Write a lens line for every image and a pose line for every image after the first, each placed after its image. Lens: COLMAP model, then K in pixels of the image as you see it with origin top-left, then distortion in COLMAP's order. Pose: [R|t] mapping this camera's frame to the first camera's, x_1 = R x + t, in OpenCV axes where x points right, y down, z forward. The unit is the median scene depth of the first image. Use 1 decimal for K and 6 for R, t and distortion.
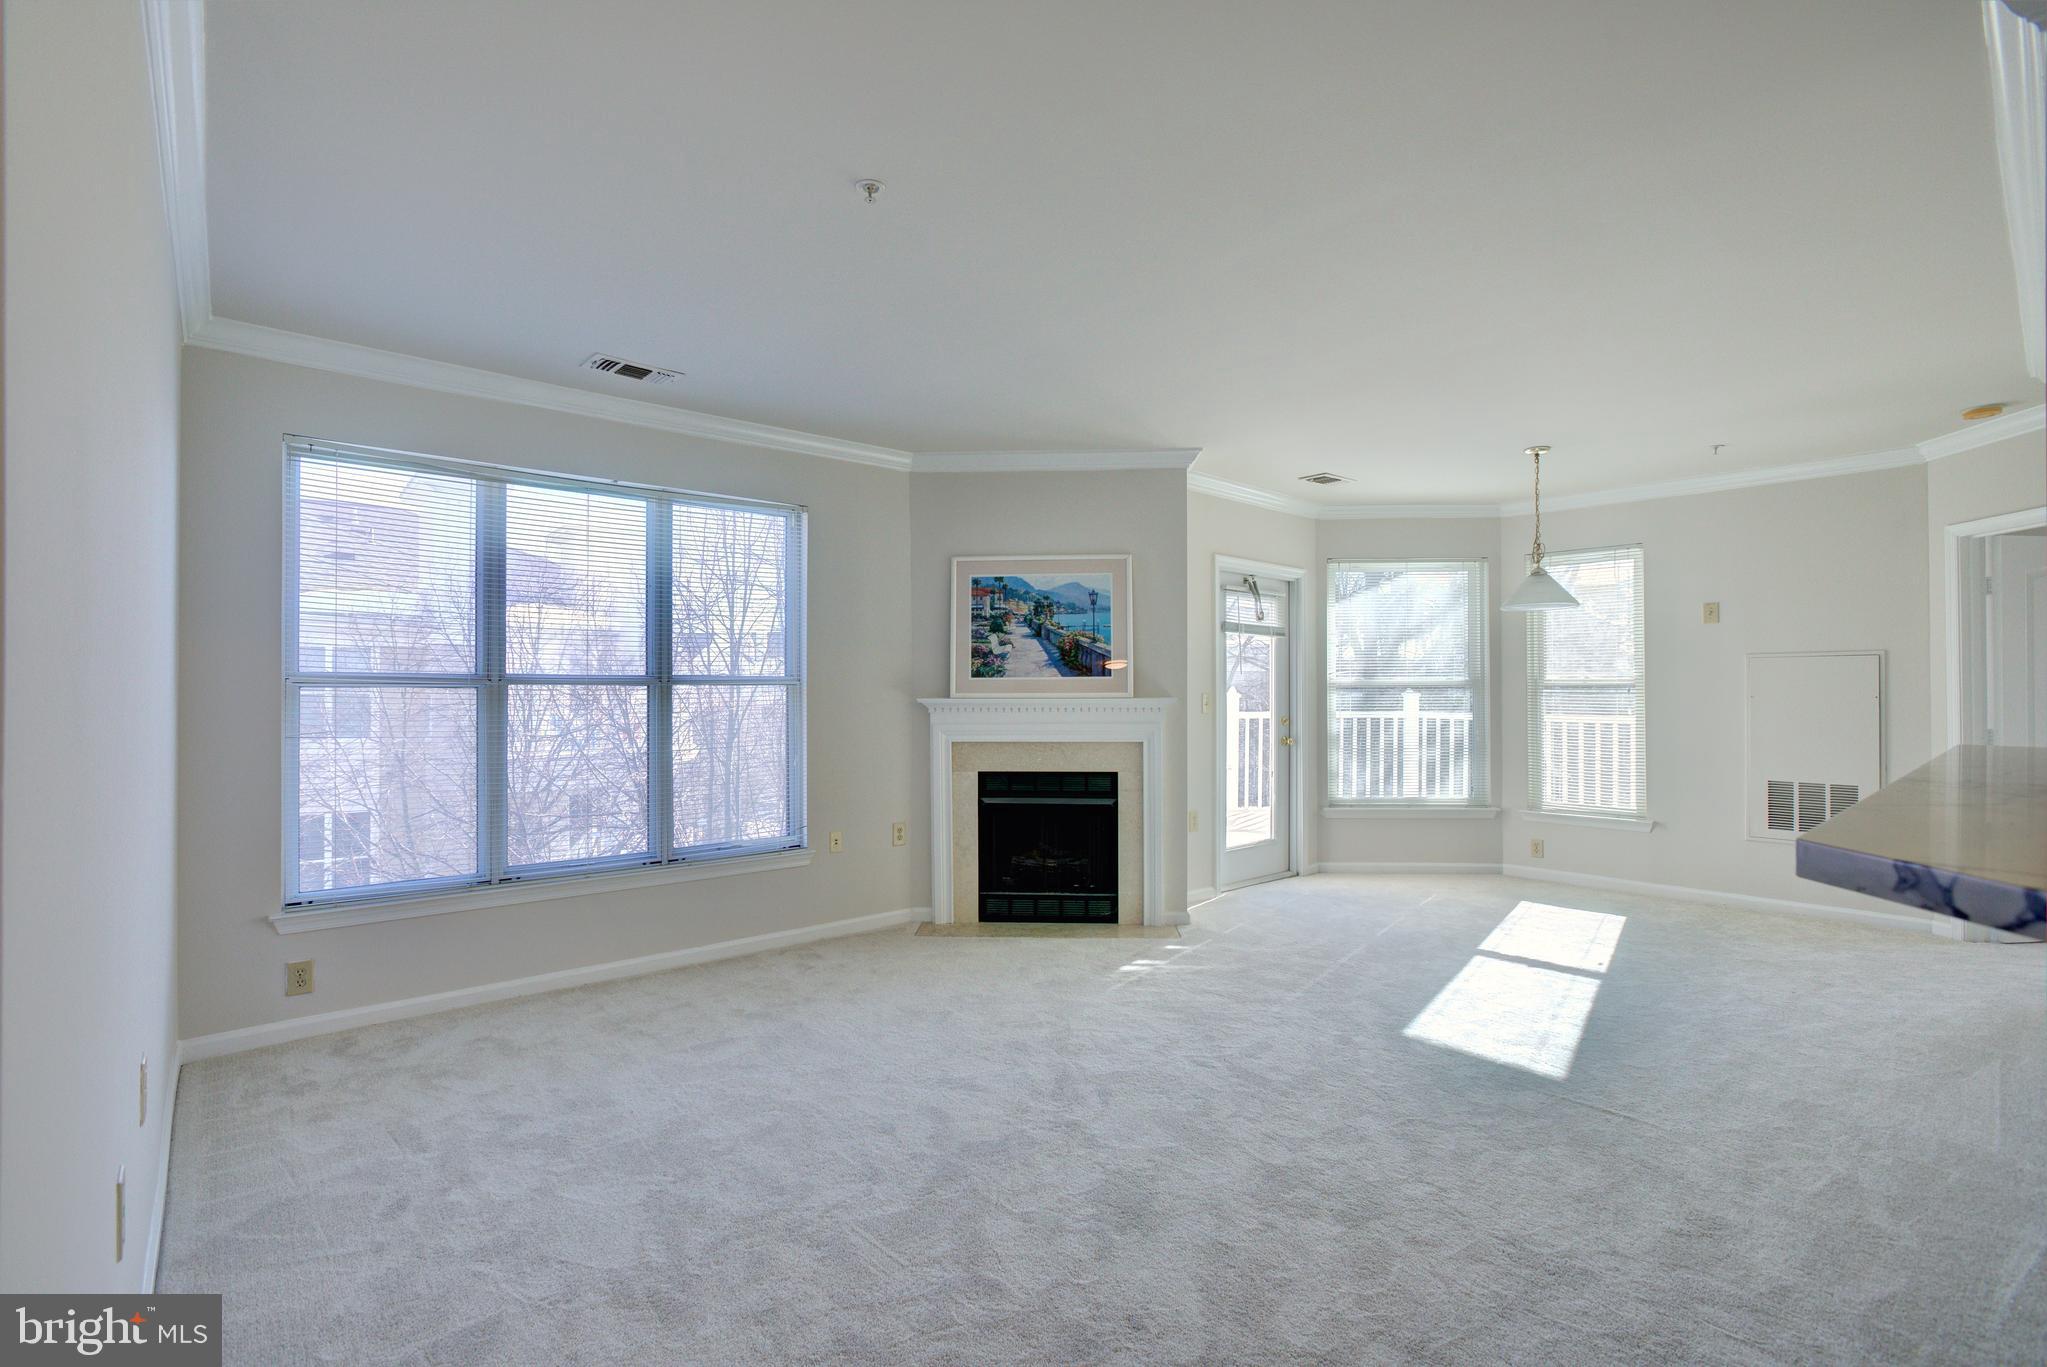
lens RADIAL K [[965.8, 0, 1023.5], [0, 965.8, 683.5], [0, 0, 1]] dist [0.000110, 0.001322]
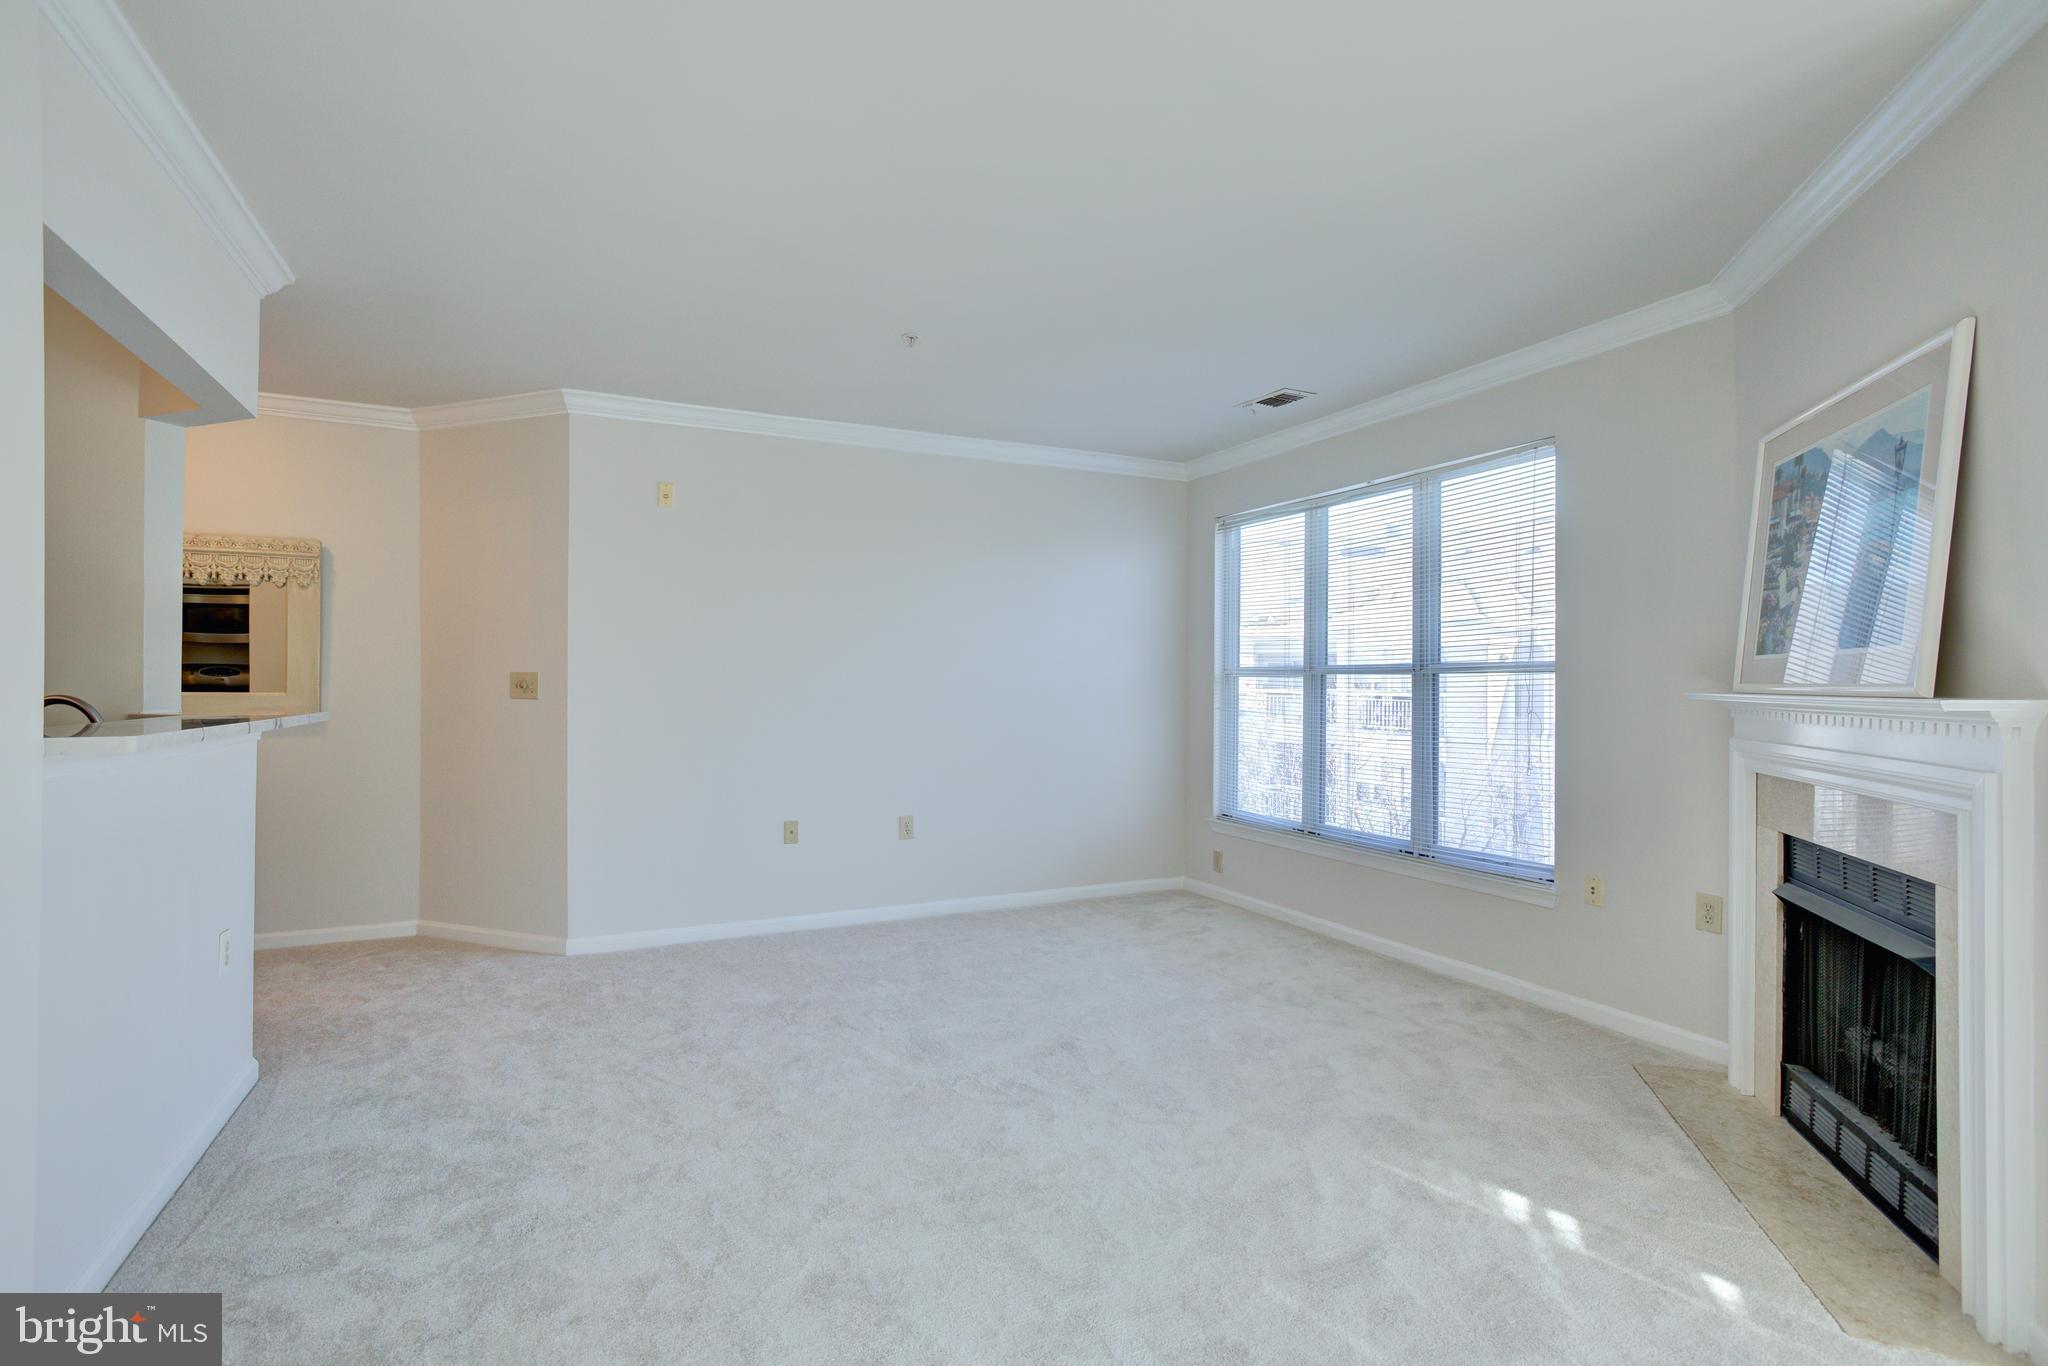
lens RADIAL K [[1009.8, 0, 1024.0], [0, 1009.8, 683.0], [0, 0, 1]] dist [0.002566, 0.000980]
pose [[-0.285917, 0.005064, -0.958241, 0.511697], [0.006728, 0.999972, 0.003277, 0.004010], [0.958231, -0.005510, -0.285943, 0.647796]]
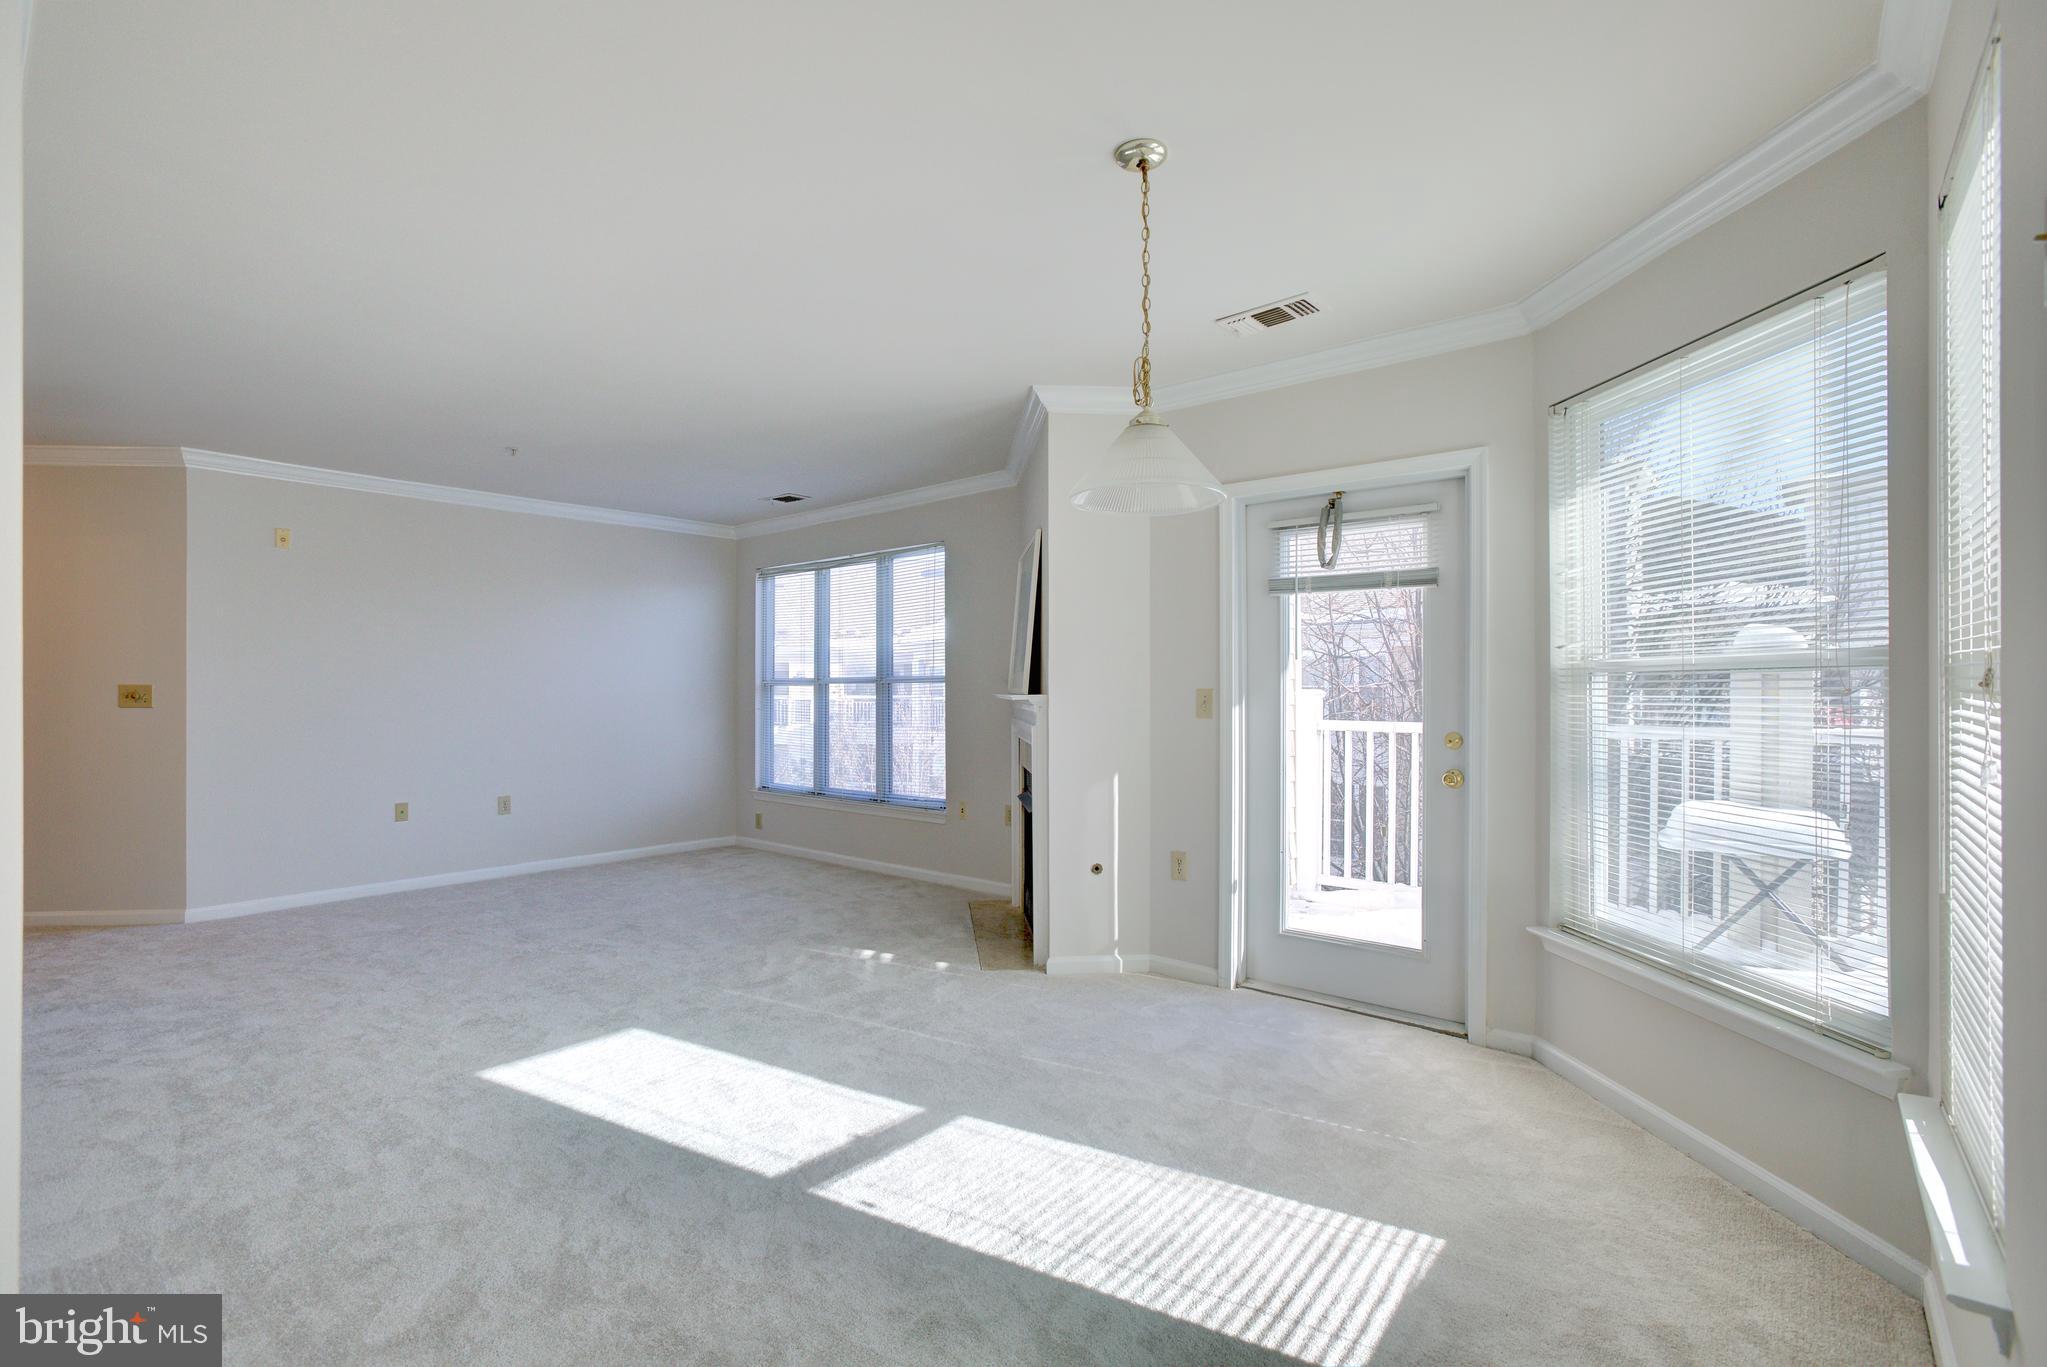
lens RADIAL K [[1009.3, 0, 1023.5], [0, 1009.3, 683.5], [0, 0, 1]] dist [0.002566, 0.000980]
pose [[0.091260, -0.002787, -0.995823, 0.867123], [0.011630, 0.999931, -0.001733, 0.005361], [0.995759, -0.011423, 0.091286, 0.770225]]
